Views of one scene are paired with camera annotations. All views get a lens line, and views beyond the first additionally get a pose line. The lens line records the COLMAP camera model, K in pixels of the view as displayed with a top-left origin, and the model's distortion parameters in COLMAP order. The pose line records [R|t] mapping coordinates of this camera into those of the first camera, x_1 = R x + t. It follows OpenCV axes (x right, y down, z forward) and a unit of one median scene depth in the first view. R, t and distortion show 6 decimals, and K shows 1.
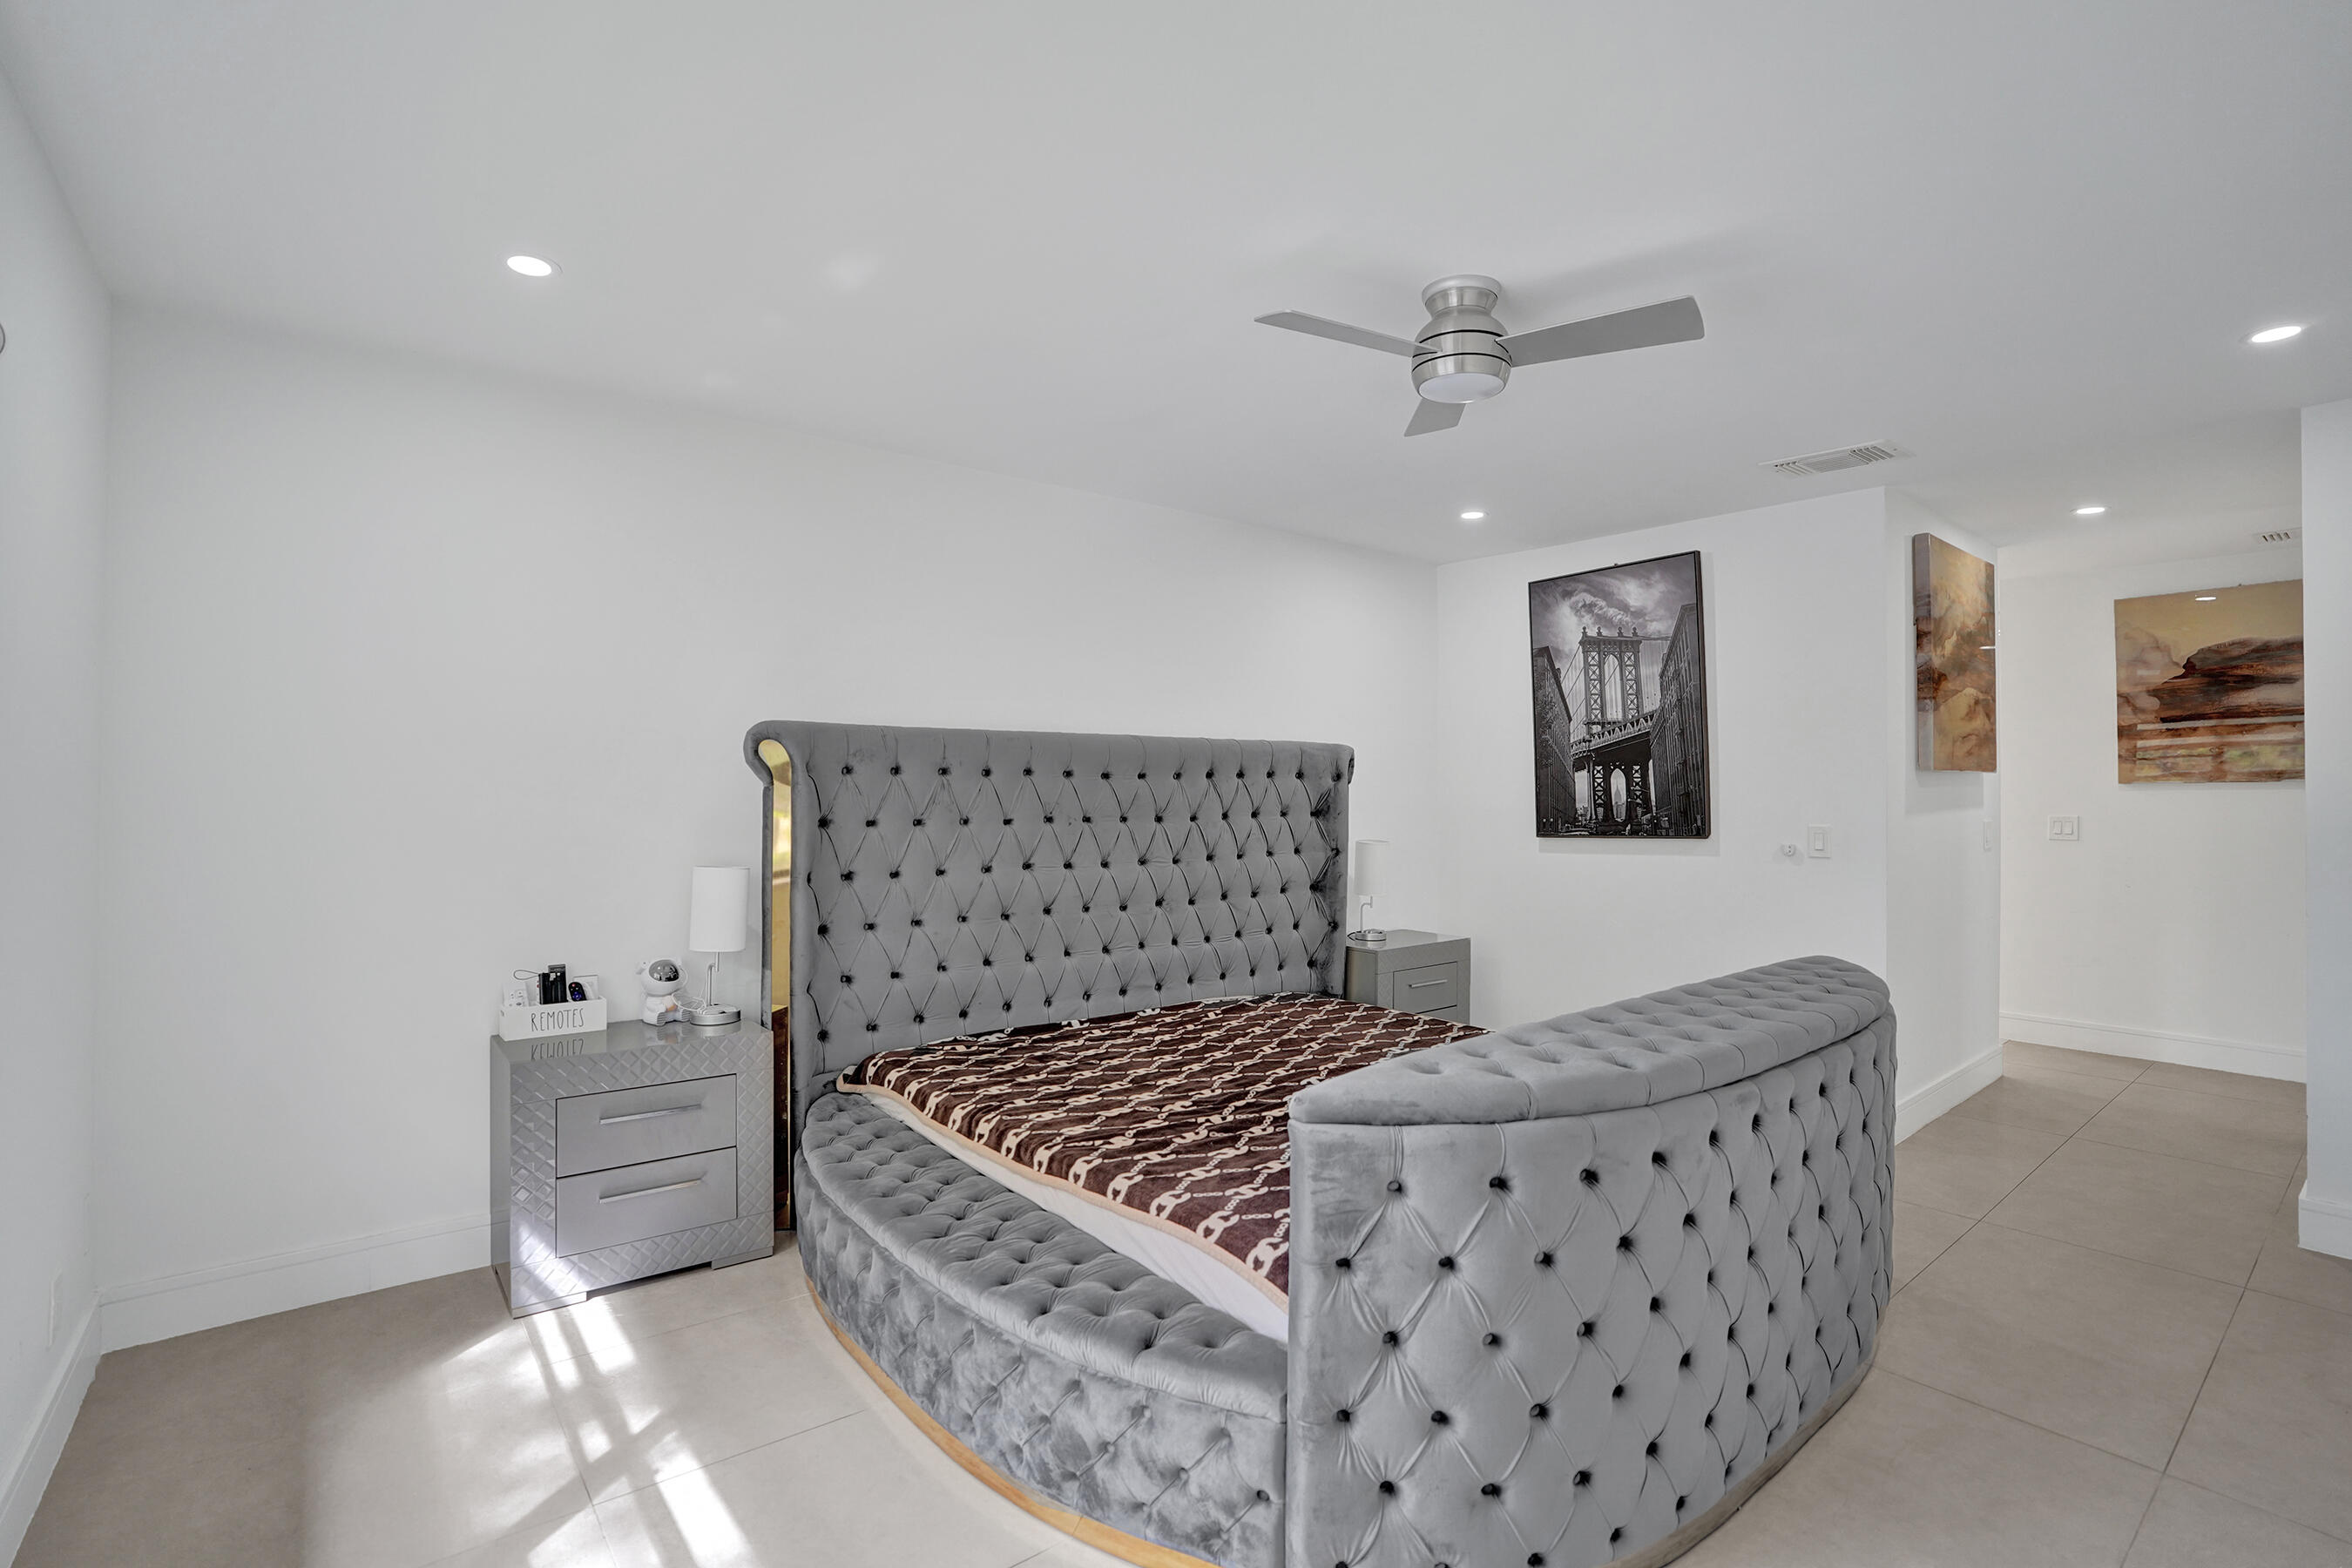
lens RADIAL K [[1097.9, 0, 1174.0], [0, 1097.9, 789.1], [0, 0, 1]] dist [-0.063813, 0.022763]
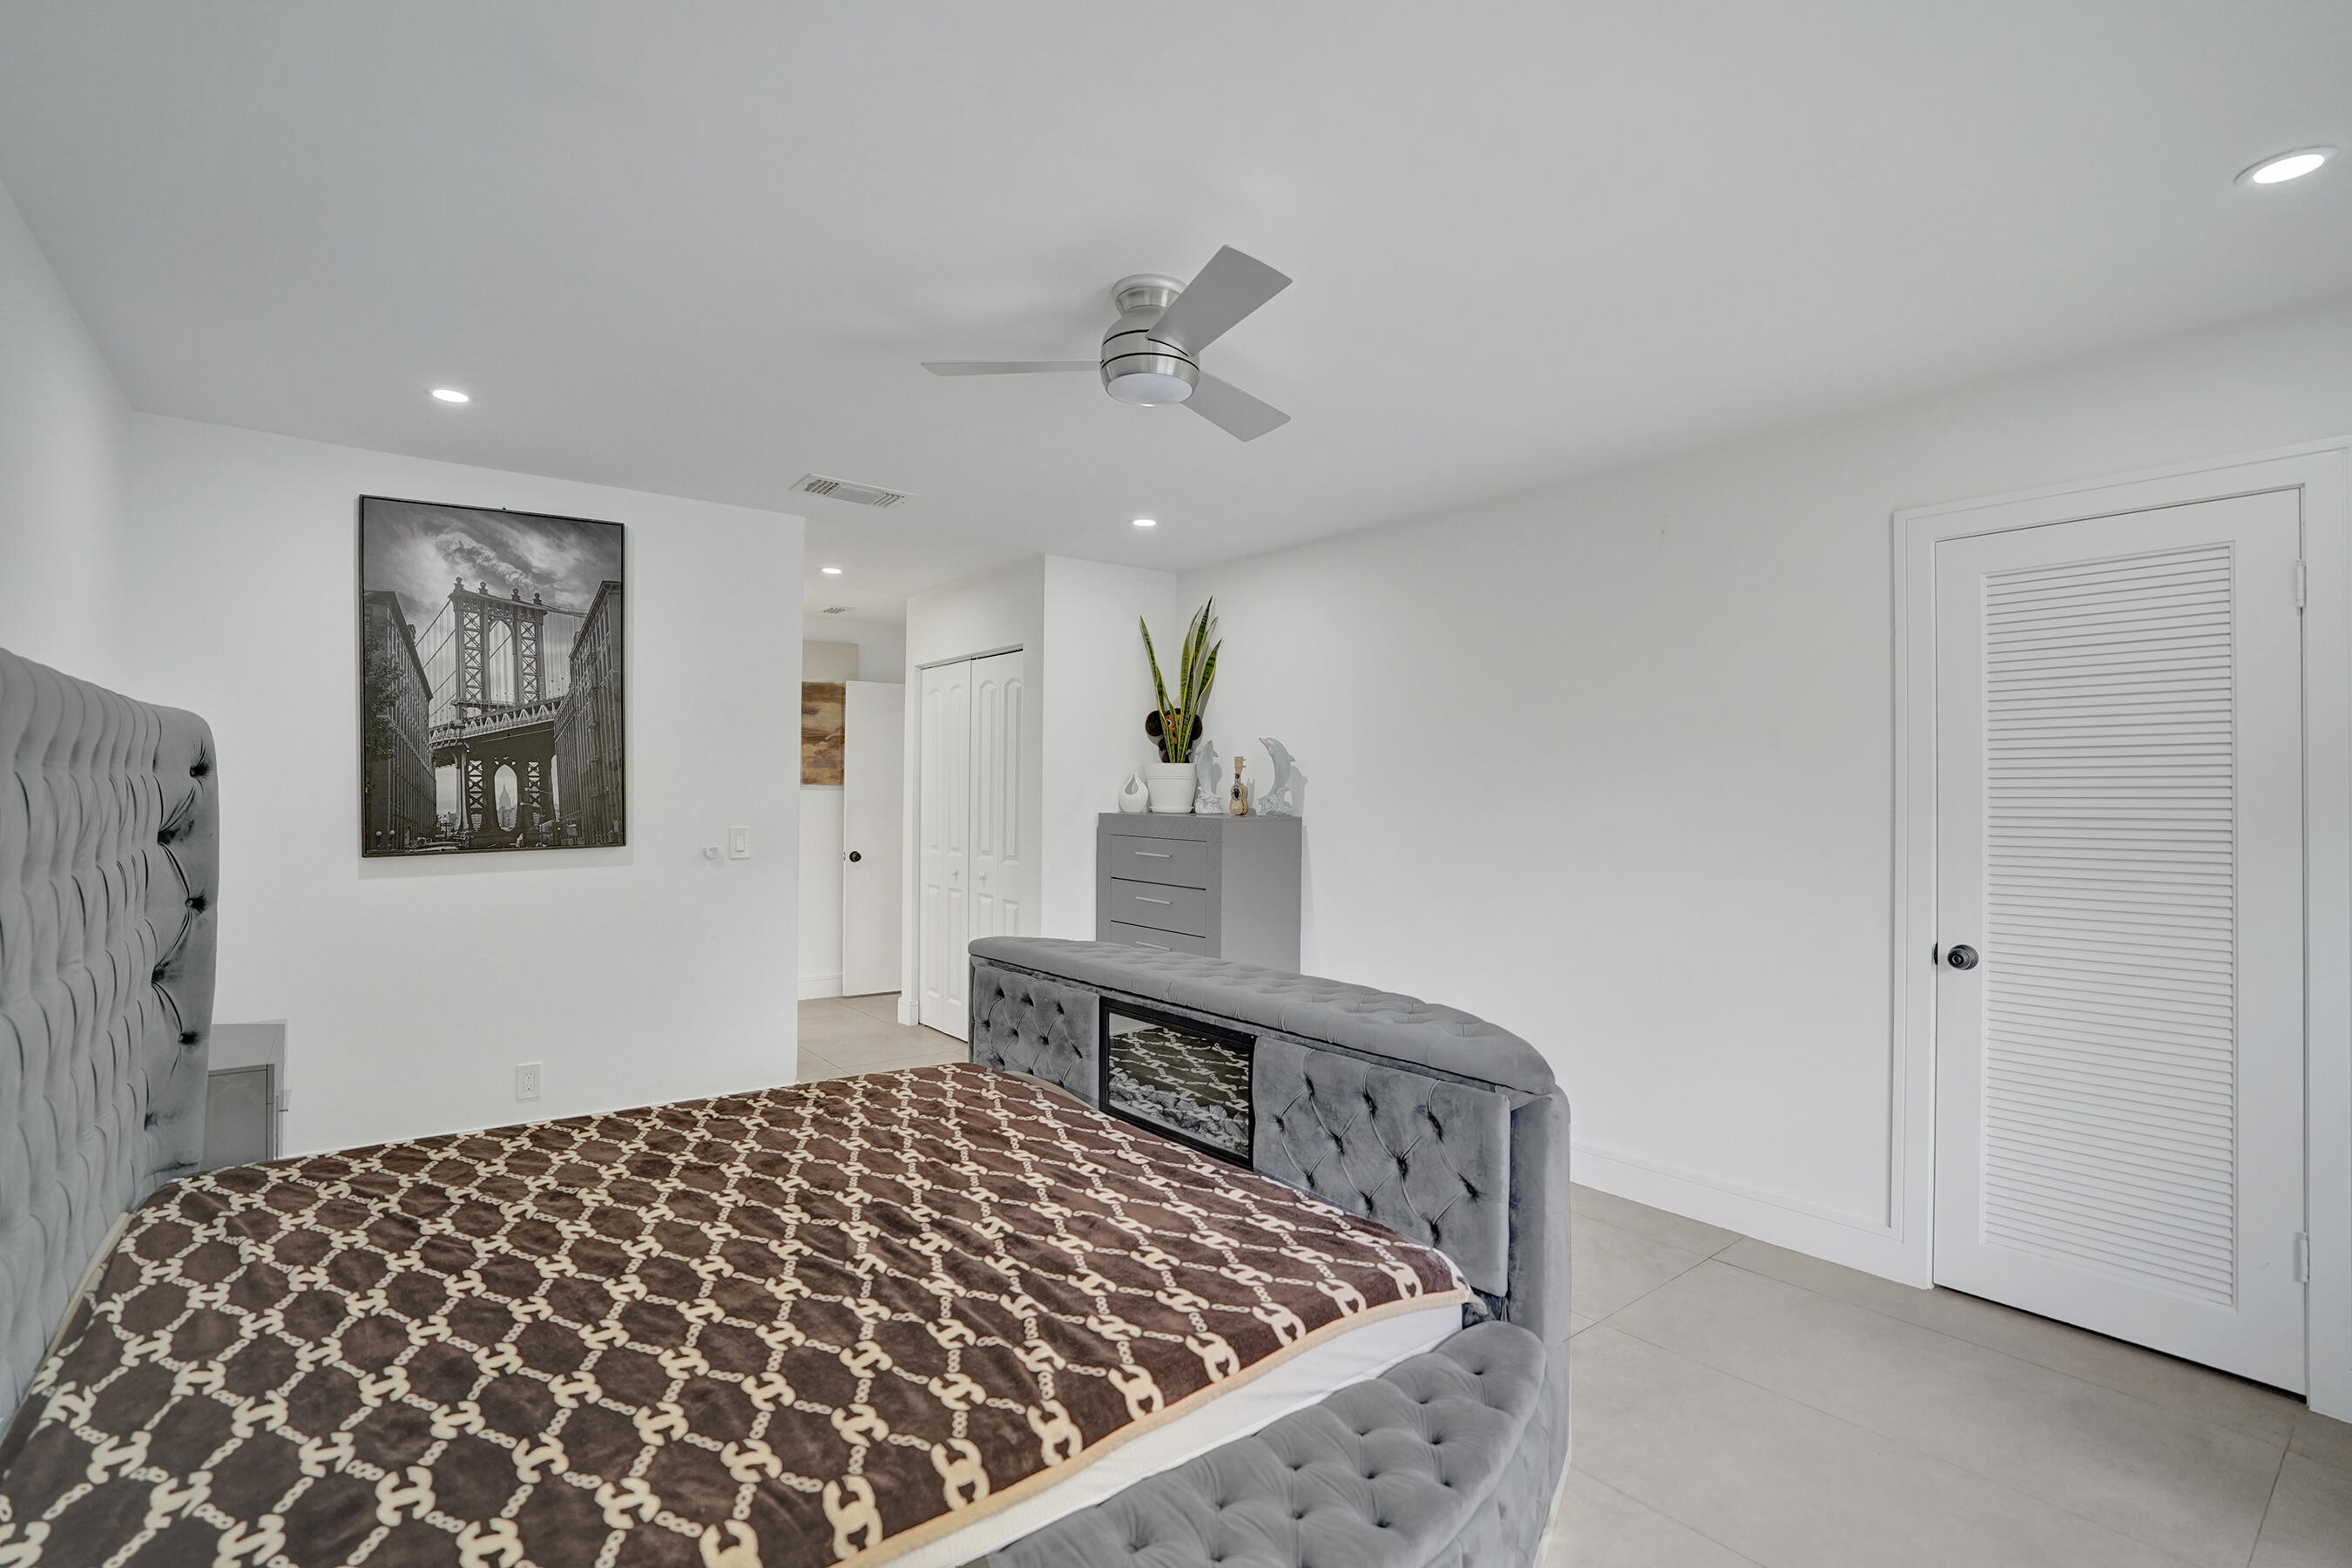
lens RADIAL K [[1097.9, 0, 1172.9], [0, 1097.9, 775.0], [0, 0, 1]] dist [-0.063813, 0.022763]
pose [[0.023559, 0.016353, 0.999589, -0.369822], [-0.005564, 0.999853, -0.016226, -0.001210], [-0.999707, -0.005179, 0.023647, 0.493482]]
